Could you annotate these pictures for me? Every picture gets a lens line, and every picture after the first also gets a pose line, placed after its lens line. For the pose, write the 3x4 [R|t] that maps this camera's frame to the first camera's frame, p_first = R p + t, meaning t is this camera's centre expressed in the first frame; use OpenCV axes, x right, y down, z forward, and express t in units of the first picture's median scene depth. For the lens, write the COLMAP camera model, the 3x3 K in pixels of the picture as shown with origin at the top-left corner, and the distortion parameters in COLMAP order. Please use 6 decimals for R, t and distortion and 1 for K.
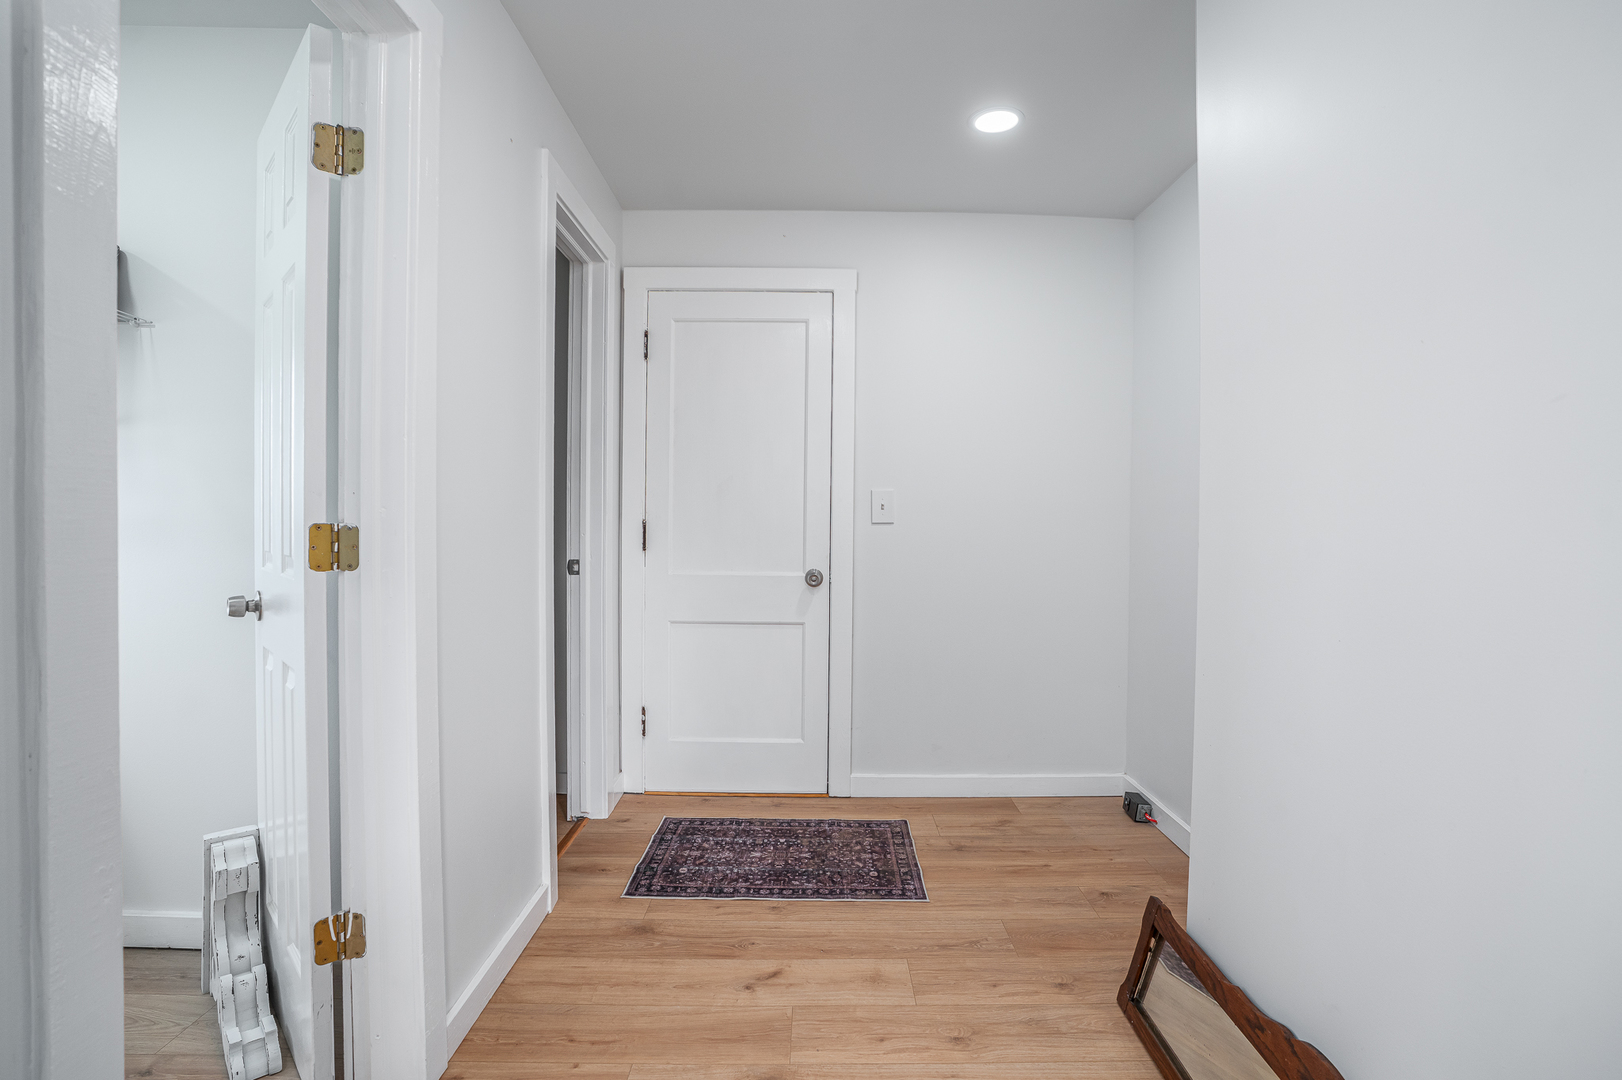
lens RADIAL K [[773.3, 0, 811.0], [0, 773.3, 540.0], [0, 0, 1]] dist [-0.003681, -0.000672]
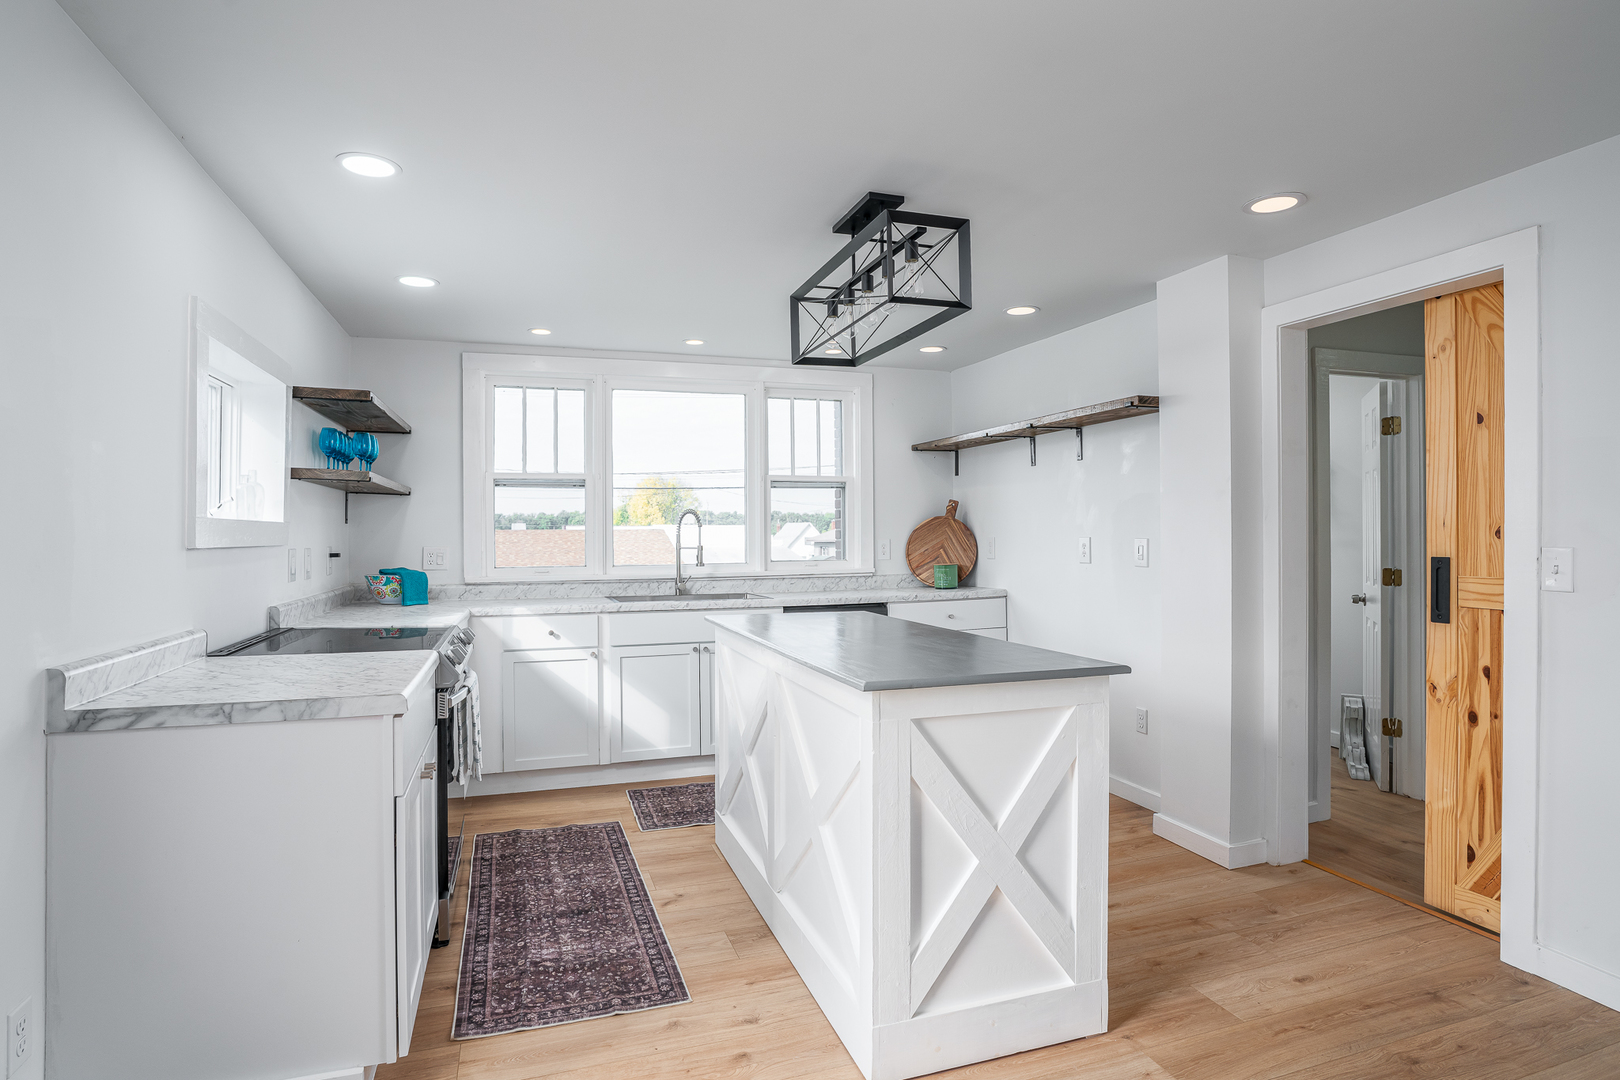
lens RADIAL K [[866.1, 0, 810.0], [0, 866.1, 540.0], [0, 0, 1]] dist [-0.002414, -0.000158]
pose [[0.366294, 0.002299, -0.930496, 1.280478], [-0.015316, 0.999876, -0.003558, -0.069792], [0.930373, 0.015555, 0.366284, -1.763929]]
